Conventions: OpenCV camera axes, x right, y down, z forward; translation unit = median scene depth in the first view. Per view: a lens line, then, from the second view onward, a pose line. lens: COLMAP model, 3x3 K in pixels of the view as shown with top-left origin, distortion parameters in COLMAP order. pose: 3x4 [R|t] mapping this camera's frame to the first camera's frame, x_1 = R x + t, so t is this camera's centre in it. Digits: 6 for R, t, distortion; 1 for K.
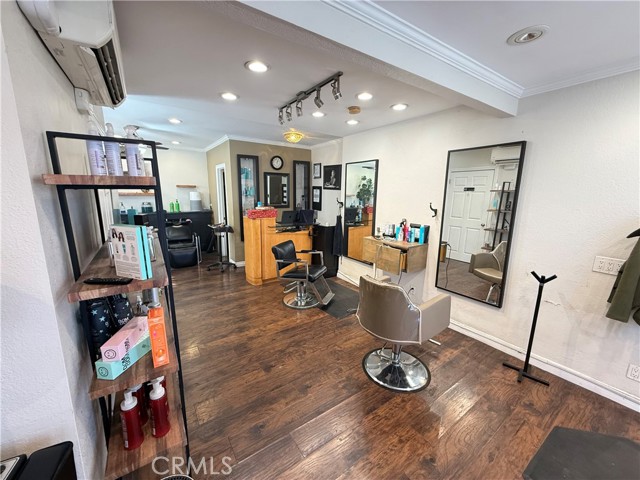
lens RADIAL K [[254.8, 0, 319.7], [0, 254.8, 238.2], [0, 0, 1]] dist [0.000191, 0.000014]
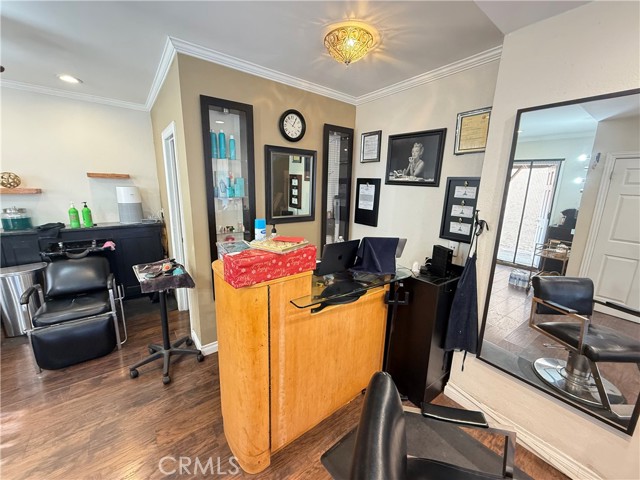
lens RADIAL K [[254.8, 0, 318.7], [0, 254.8, 237.7], [0, 0, 1]] dist [0.000191, 0.000014]
pose [[0.998841, -0.000916, 0.048128, -0.138208], [-0.000056, 0.999796, 0.020195, -0.099845], [-0.048137, -0.020174, 0.998637, 0.516517]]
